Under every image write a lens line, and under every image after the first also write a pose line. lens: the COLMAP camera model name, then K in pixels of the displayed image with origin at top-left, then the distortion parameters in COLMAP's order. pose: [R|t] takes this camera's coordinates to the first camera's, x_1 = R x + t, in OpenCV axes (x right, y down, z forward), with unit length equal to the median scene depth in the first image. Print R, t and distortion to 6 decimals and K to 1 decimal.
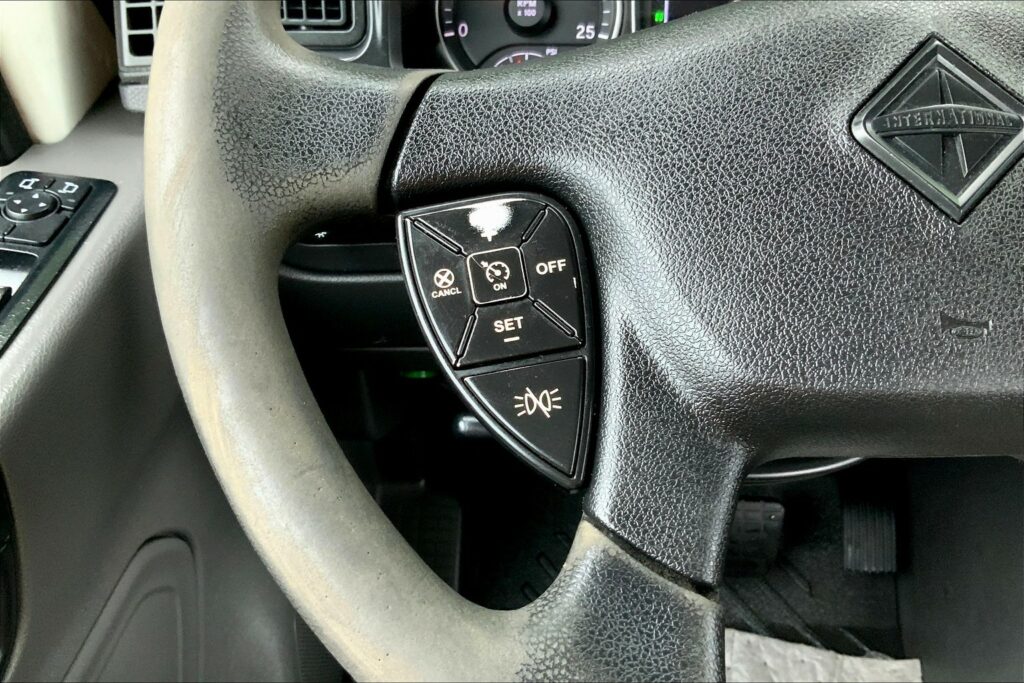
lens RADIAL K [[895.1, 0, 495.7], [0, 895.1, 355.4], [0, 0, 1]] dist [0.092651, -0.191193]
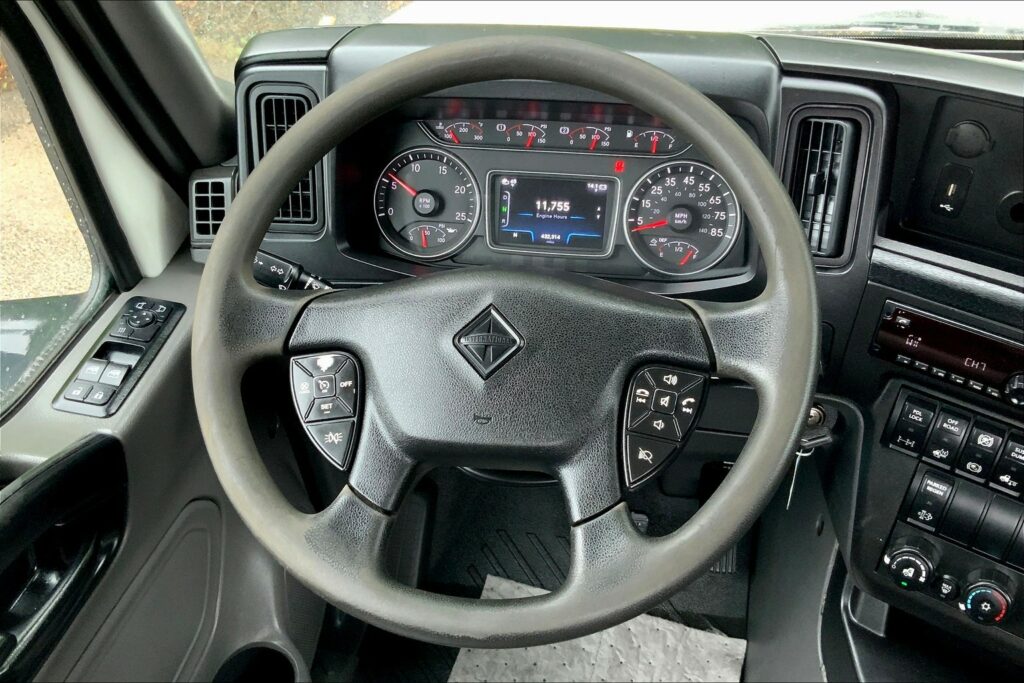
lens RADIAL K [[974.6, 0, 512.0], [0, 974.6, 341.5], [0, 0, 1]] dist [0.113287, -0.241849]
pose [[0.995324, 0.047532, -0.084085, 0.466966], [-0.049434, 0.998563, -0.020678, -0.114201], [0.082982, 0.024738, 0.996244, -1.061256]]
